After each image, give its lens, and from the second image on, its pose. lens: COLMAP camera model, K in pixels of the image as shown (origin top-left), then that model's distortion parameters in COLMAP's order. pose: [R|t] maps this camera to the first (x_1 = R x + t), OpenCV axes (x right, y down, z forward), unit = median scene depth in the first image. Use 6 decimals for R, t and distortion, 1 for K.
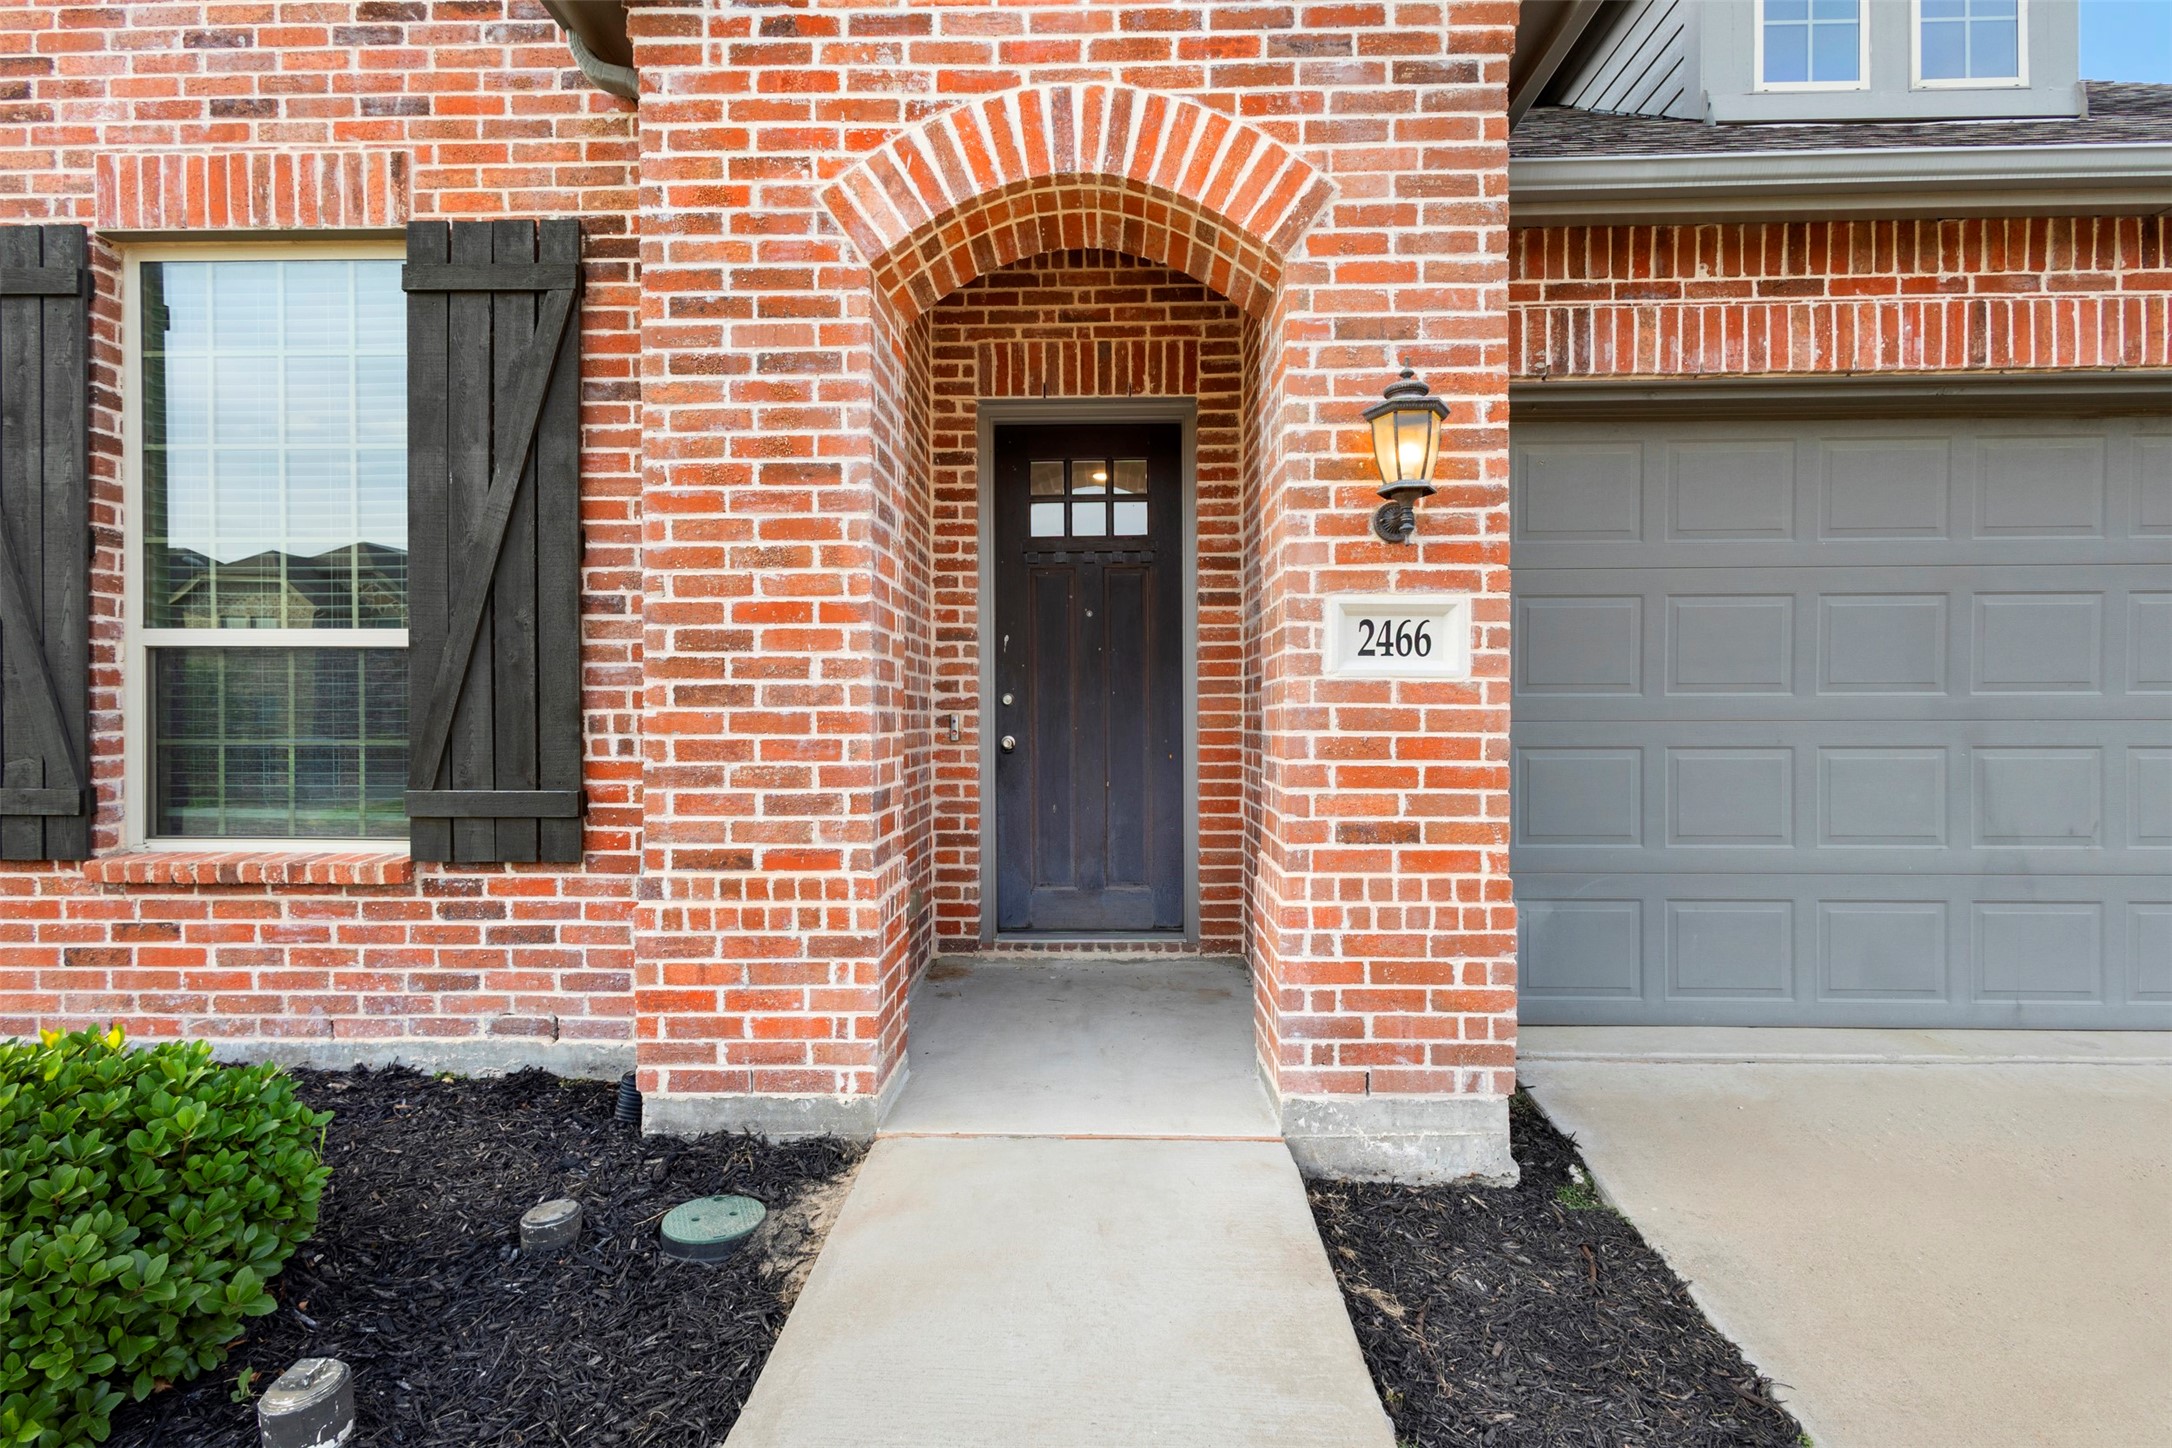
lens RADIAL K [[1005.2, 0, 1090.4], [0, 1005.2, 682.4], [0, 0, 1]] dist [0.005707, -0.000034]
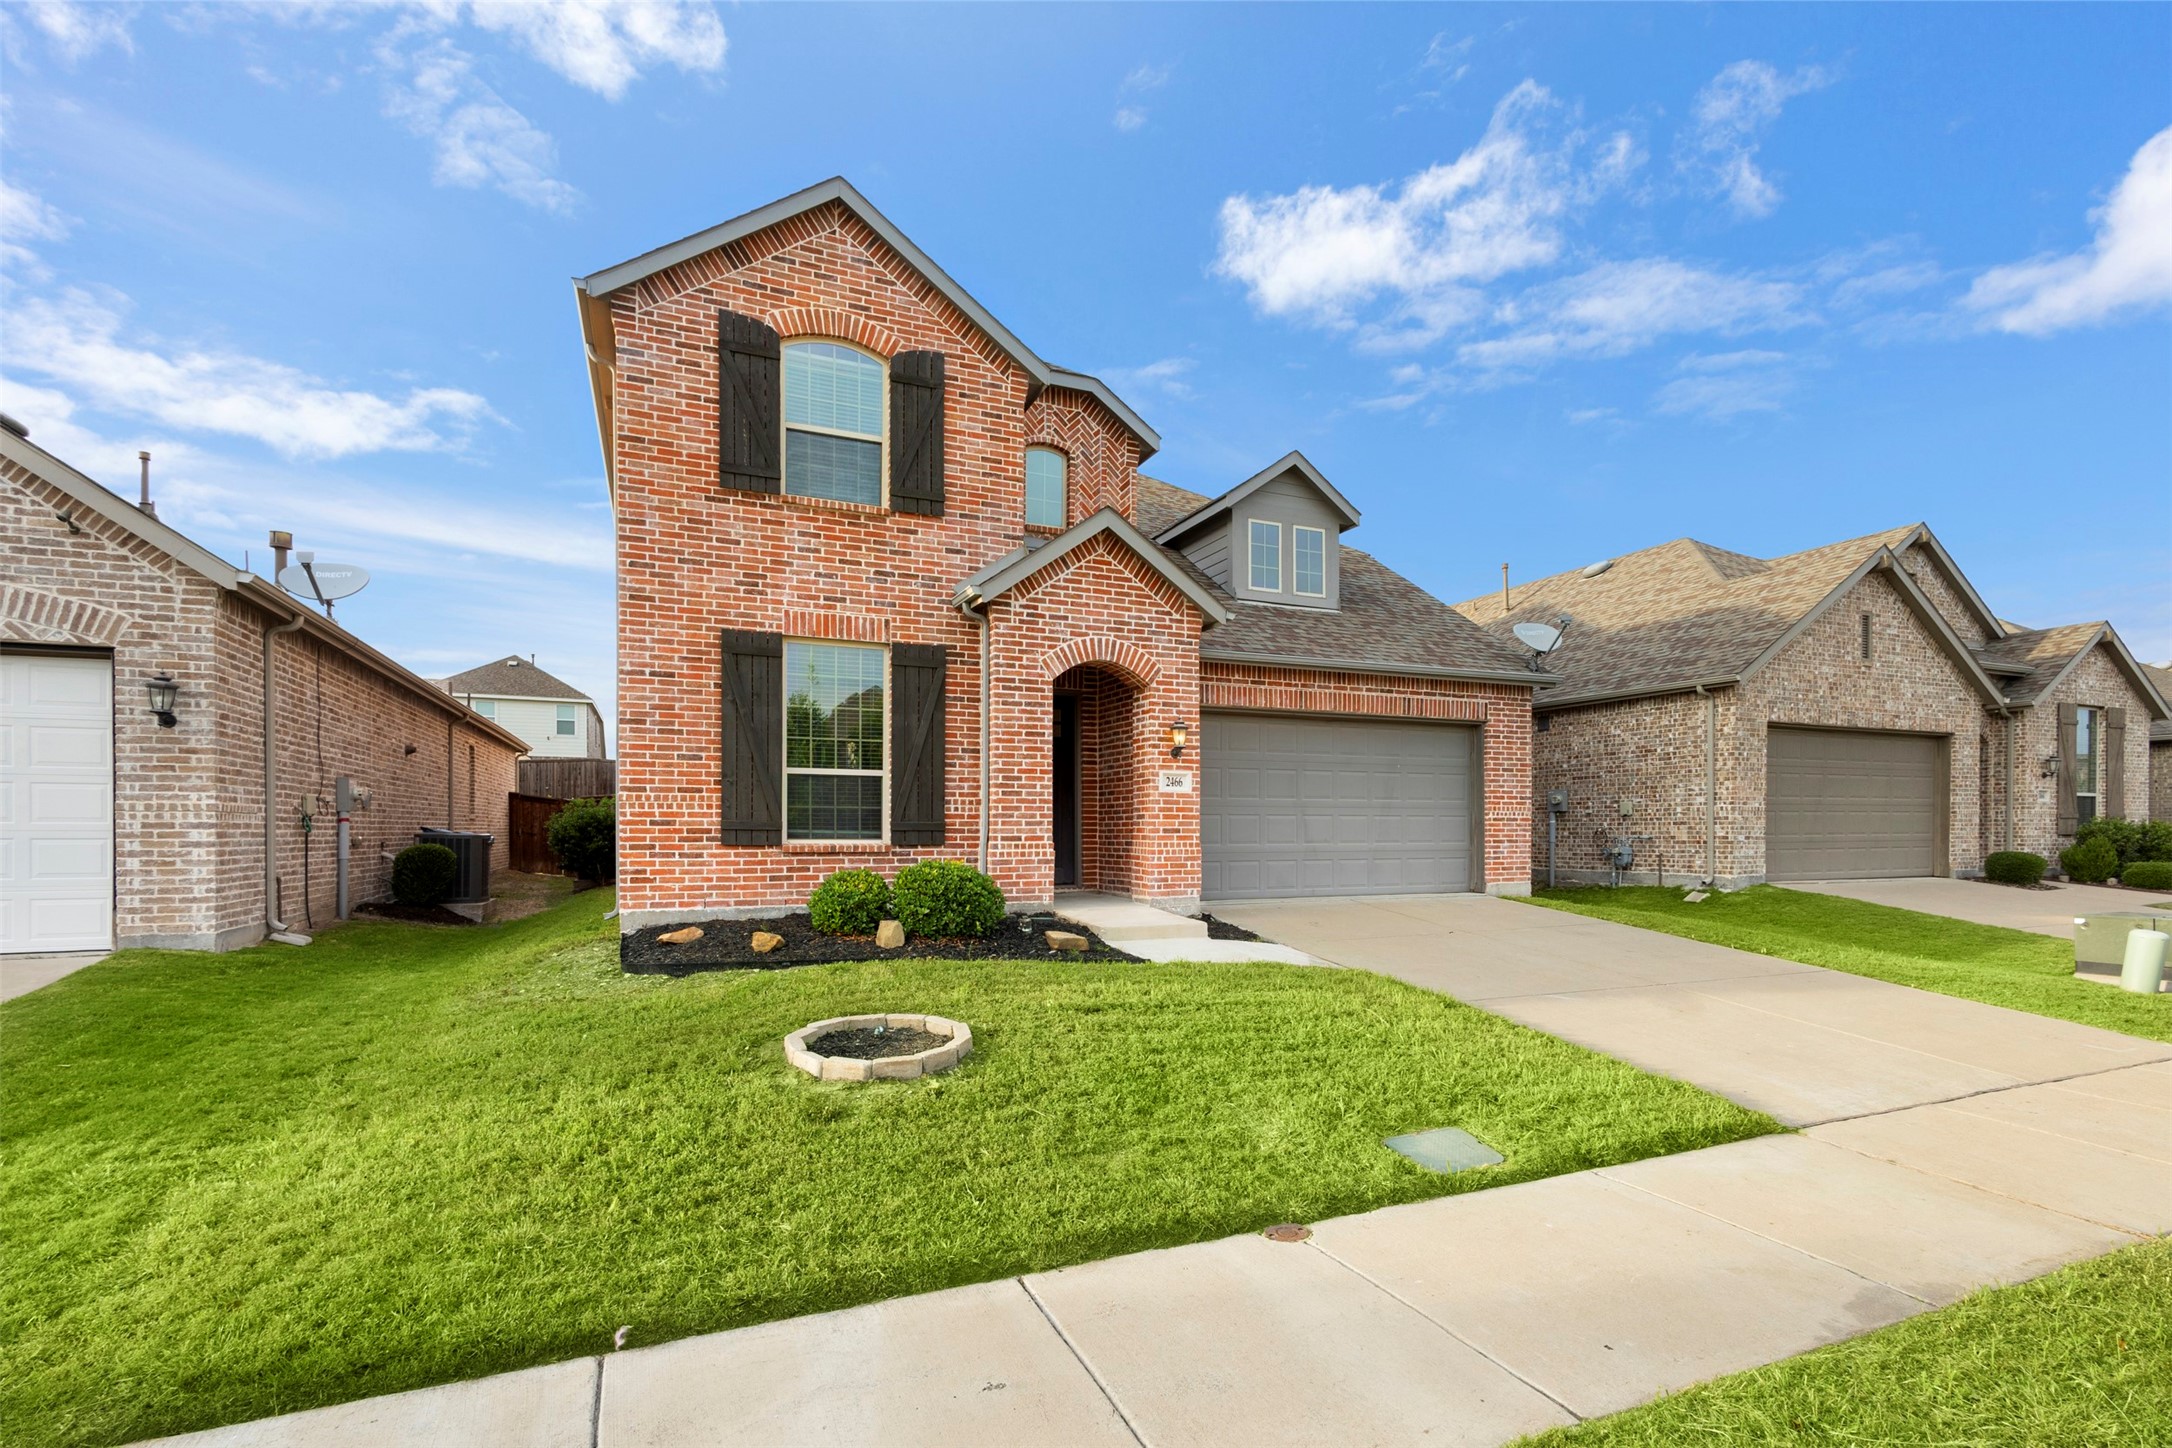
lens RADIAL K [[1005.2, 0, 1090.4], [0, 1005.2, 682.4], [0, 0, 1]] dist [0.005707, -0.000034]
pose [[0.908874, 0.062754, 0.412322, -1.382906], [-0.016942, 0.993355, -0.113841, 0.019393], [-0.416726, 0.096482, 0.903898, -2.075647]]
